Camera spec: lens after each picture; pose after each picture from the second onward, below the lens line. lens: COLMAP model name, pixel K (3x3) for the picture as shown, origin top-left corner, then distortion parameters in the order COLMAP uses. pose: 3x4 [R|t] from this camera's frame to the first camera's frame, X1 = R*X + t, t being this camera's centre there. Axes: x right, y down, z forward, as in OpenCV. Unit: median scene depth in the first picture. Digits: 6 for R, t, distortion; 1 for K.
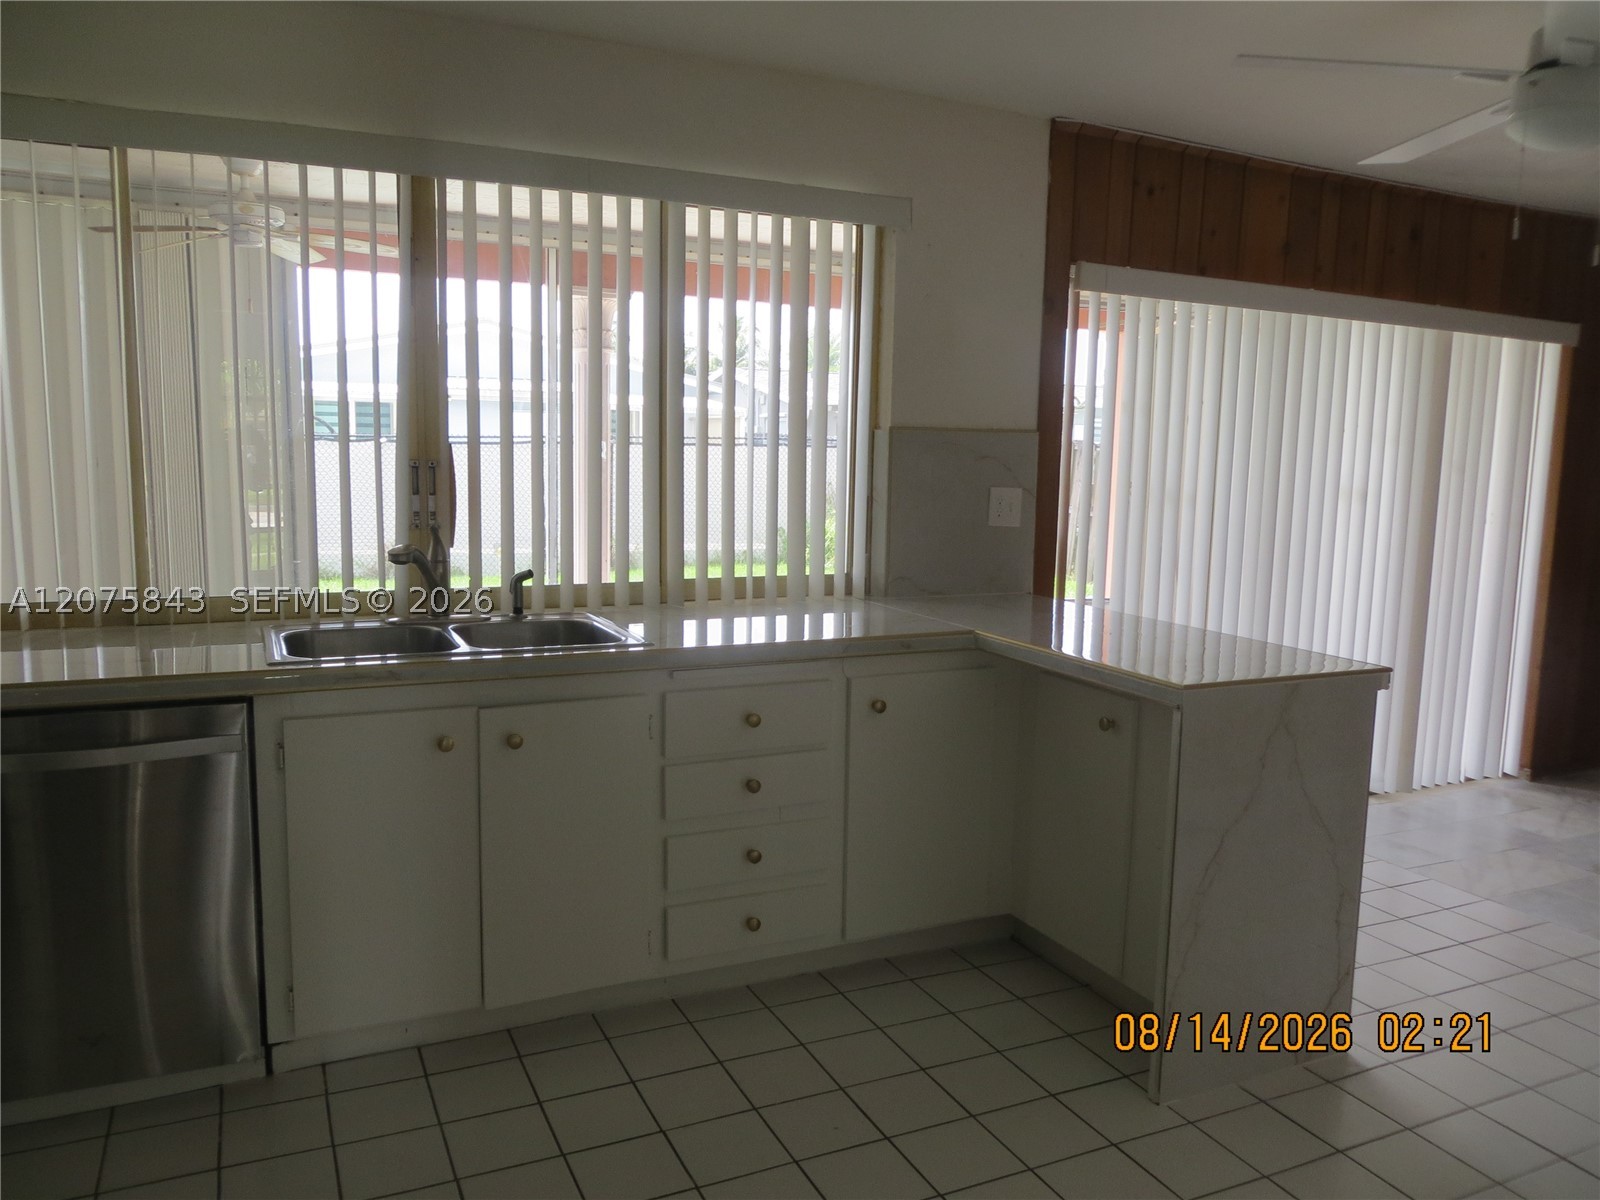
lens RADIAL K [[1197.0, 0, 810.8], [0, 1197.0, 604.7], [0, 0, 1]] dist [-0.026848, 0.009225]
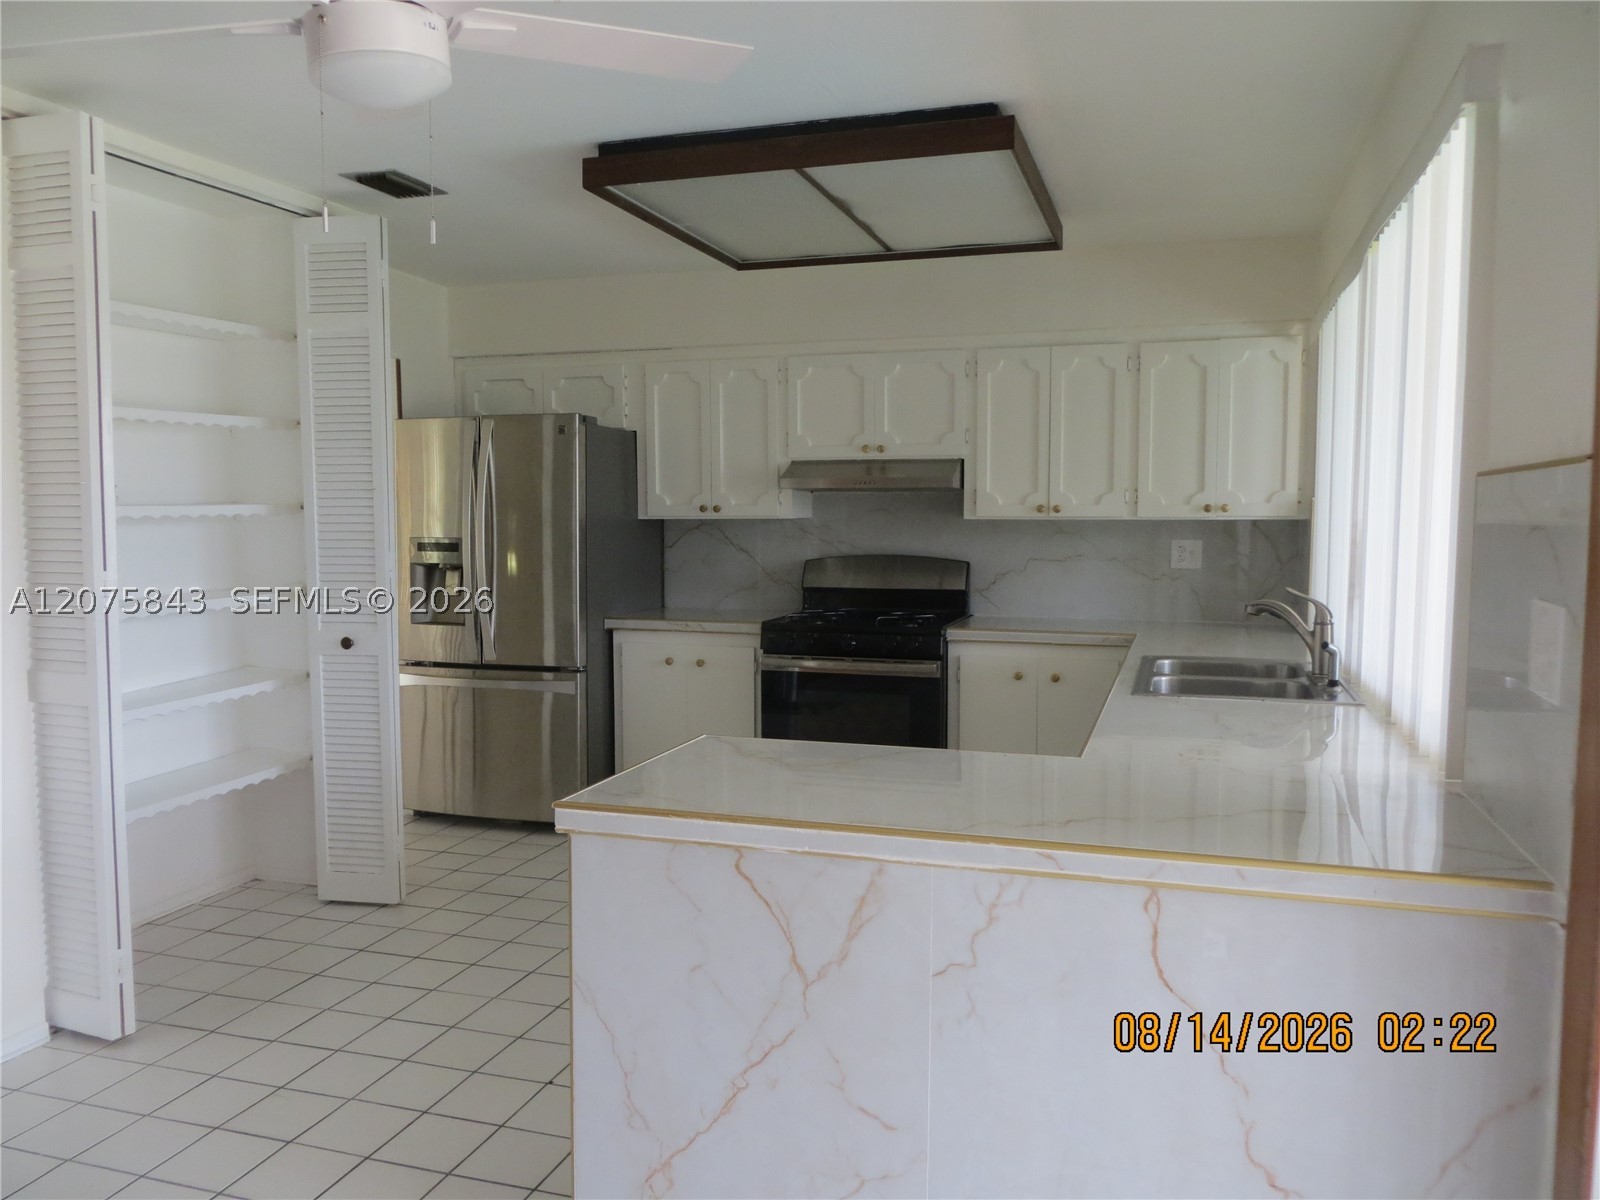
lens RADIAL K [[1197.0, 0, 809.4], [0, 1197.0, 602.3], [0, 0, 1]] dist [-0.026848, 0.009225]
pose [[-0.683444, 0.040053, -0.728903, 0.753563], [-0.100696, 0.983776, 0.148474, -0.161338], [0.723024, 0.174872, -0.668323, 1.318664]]
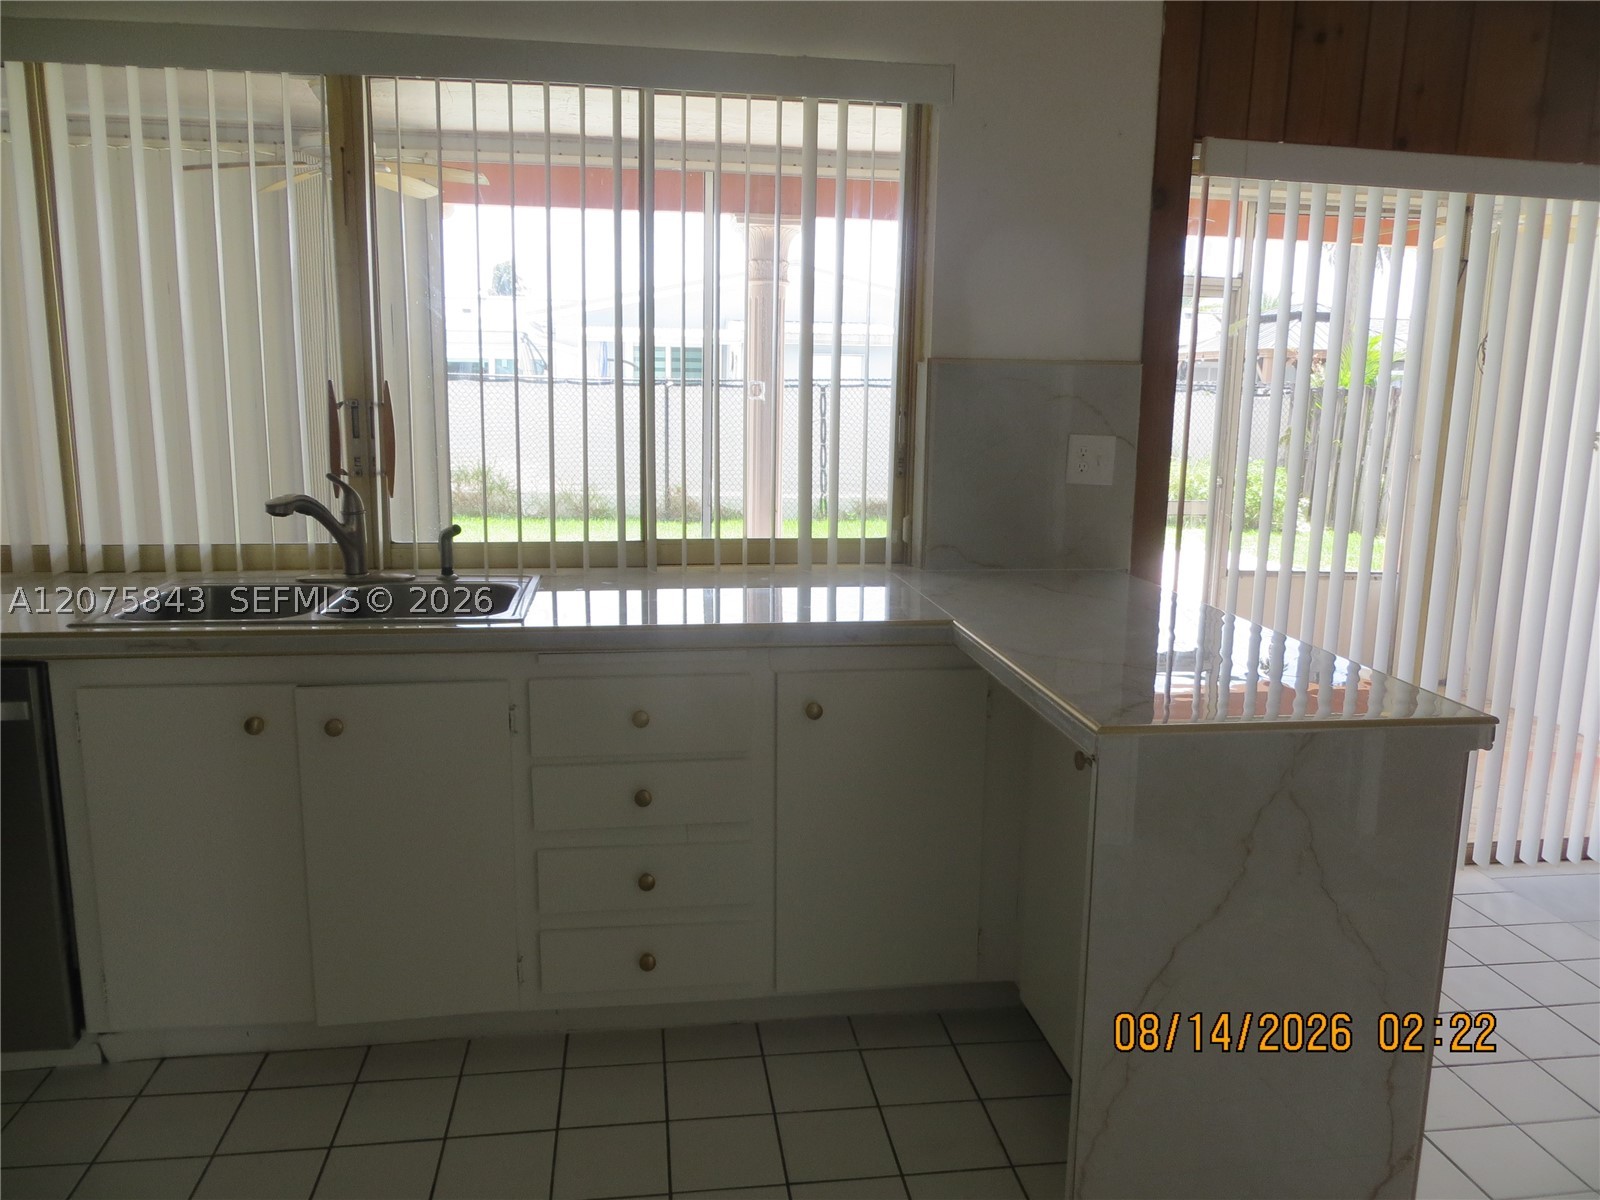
lens RADIAL K [[1197.0, 0, 815.3], [0, 1197.0, 604.2], [0, 0, 1]] dist [-0.026848, 0.009225]
pose [[0.956352, 0.047473, -0.288336, 0.267313], [-0.034633, 0.998175, 0.049471, -0.023471], [0.290158, -0.037326, 0.956251, 0.231424]]
